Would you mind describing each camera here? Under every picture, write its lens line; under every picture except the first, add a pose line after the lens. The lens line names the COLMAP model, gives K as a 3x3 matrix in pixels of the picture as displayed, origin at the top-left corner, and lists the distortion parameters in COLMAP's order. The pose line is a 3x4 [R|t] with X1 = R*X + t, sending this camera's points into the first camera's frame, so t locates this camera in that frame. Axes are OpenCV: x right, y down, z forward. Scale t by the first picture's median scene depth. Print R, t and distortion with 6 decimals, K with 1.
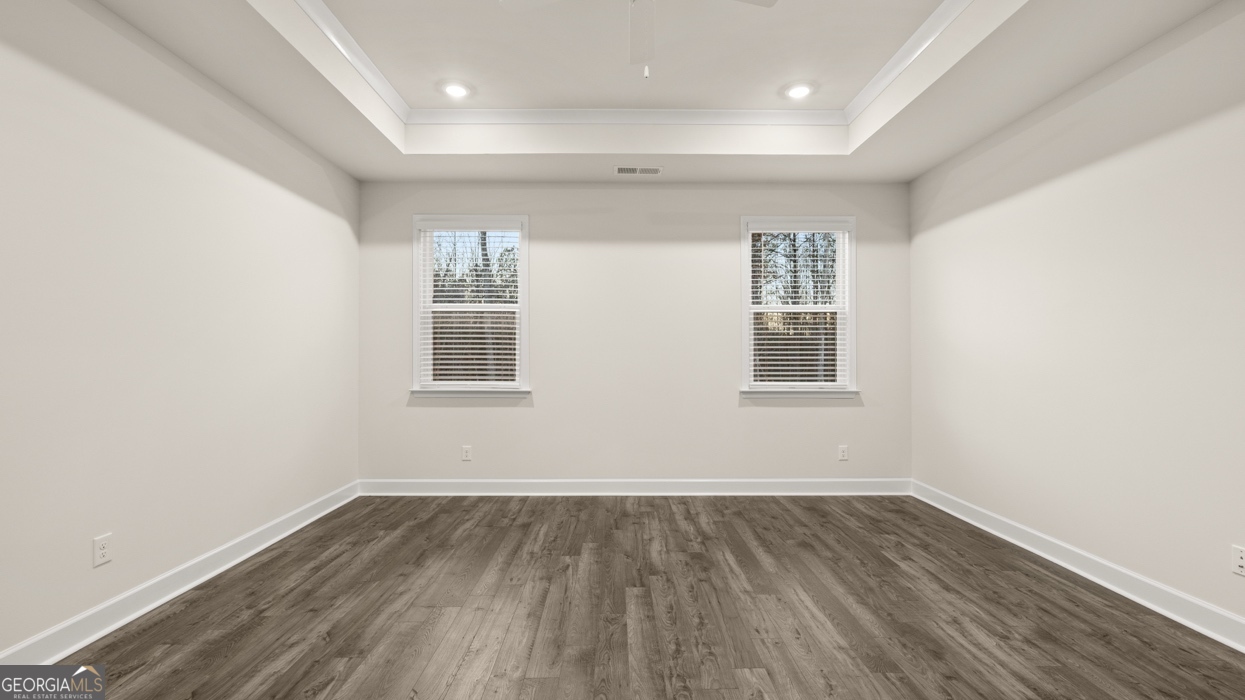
lens RADIAL K [[519.7, 0, 616.5], [0, 519.7, 349.0], [0, 0, 1]] dist [-0.000636, 0.000082]
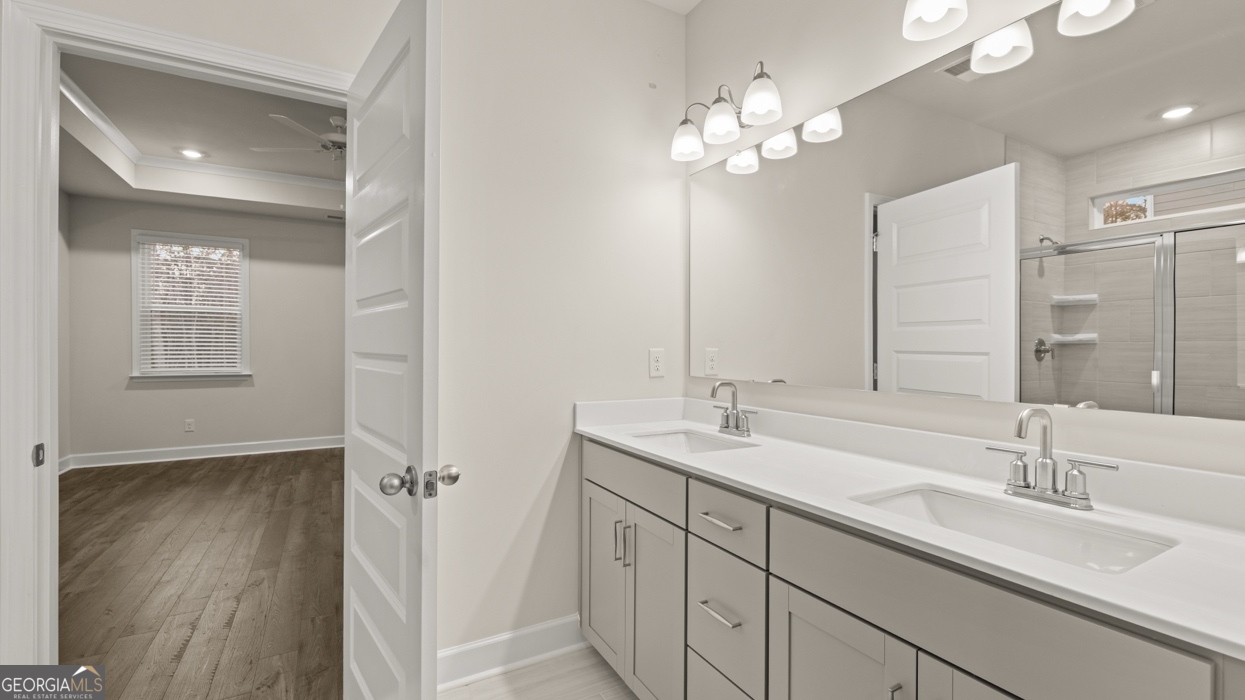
lens RADIAL K [[519.7, 0, 616.5], [0, 519.7, 349.0], [0, 0, 1]] dist [-0.000636, 0.000082]
pose [[0.875649, -0.001417, 0.482946, 0.009517], [-0.005615, 0.999898, 0.013114, -0.006898], [-0.482915, -0.014195, 0.875552, -0.722003]]
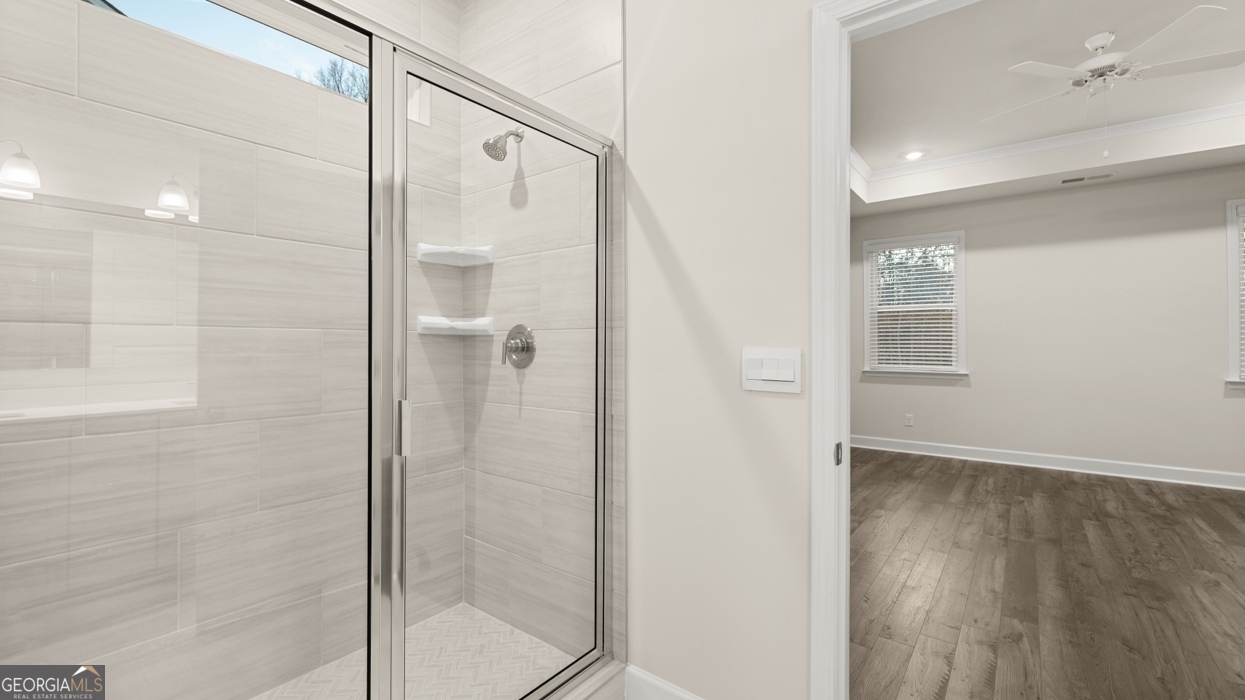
lens RADIAL K [[524.2, 0, 617.4], [0, 524.2, 342.9], [0, 0, 1]] dist [0.000031, -0.000827]
pose [[0.787270, -0.003750, -0.616597, -0.067219], [0.007877, 0.999961, 0.003977, -0.004774], [0.616558, -0.007988, 0.787269, -0.584453]]
